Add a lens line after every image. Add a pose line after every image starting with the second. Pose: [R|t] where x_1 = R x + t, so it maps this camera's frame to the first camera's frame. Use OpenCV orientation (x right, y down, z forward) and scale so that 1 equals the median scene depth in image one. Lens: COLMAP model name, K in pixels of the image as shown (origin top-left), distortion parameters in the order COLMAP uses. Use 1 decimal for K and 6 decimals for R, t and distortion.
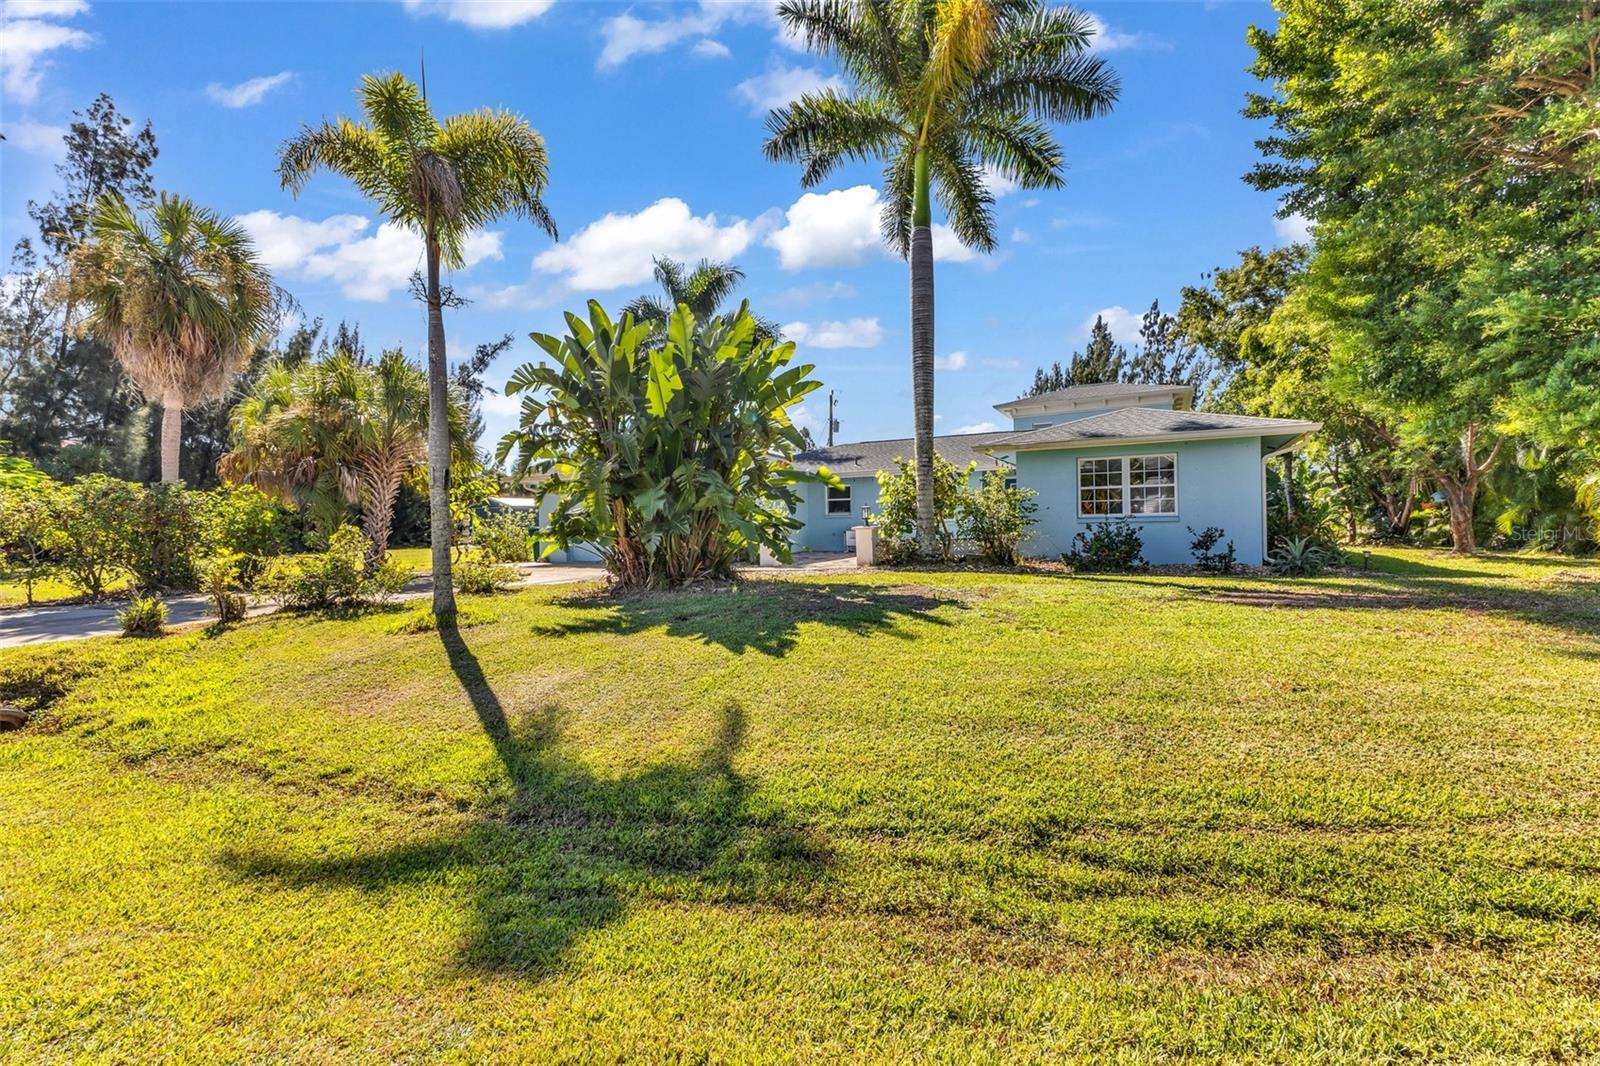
lens RADIAL K [[689.9, 0, 800.0], [0, 689.9, 533.0], [0, 0, 1]] dist [0.004694, -0.000192]
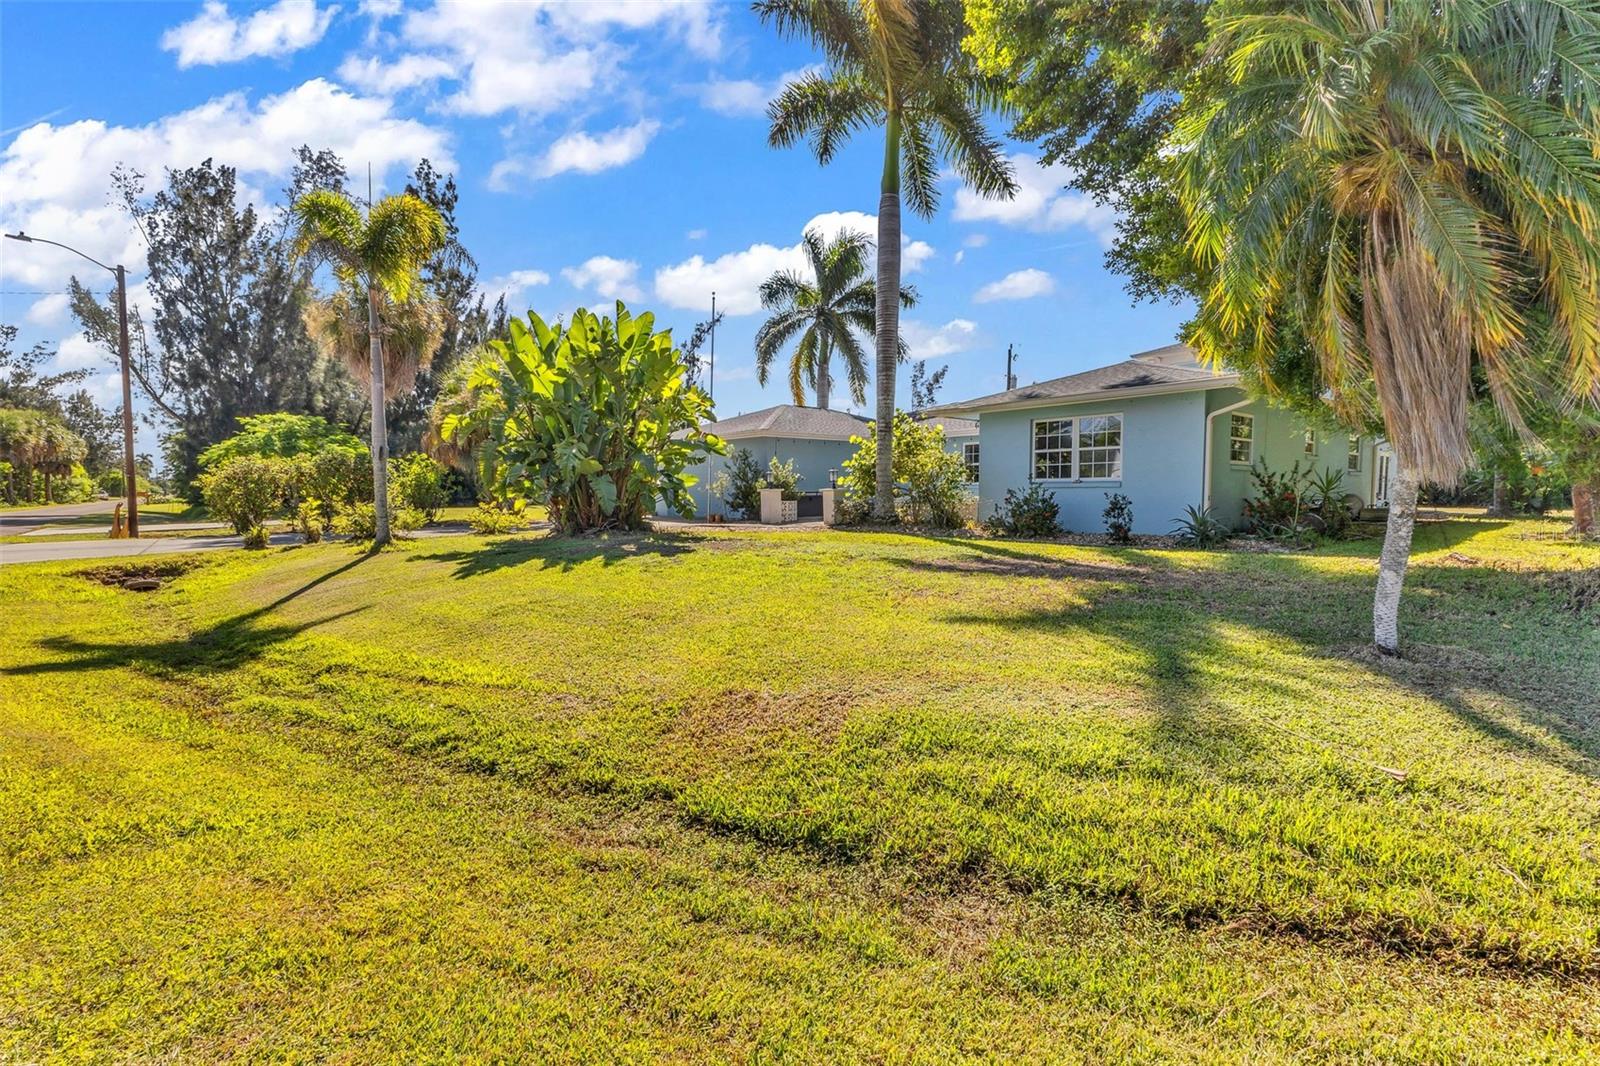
lens RADIAL K [[706.3, 0, 800.0], [0, 706.3, 533.0], [0, 0, 1]] dist [0.033798, 0.000120]
pose [[0.914798, 0.036787, -0.402234, 0.496058], [-0.013181, 0.998032, 0.061299, -0.007414], [0.403697, -0.050774, 0.913483, -0.033647]]
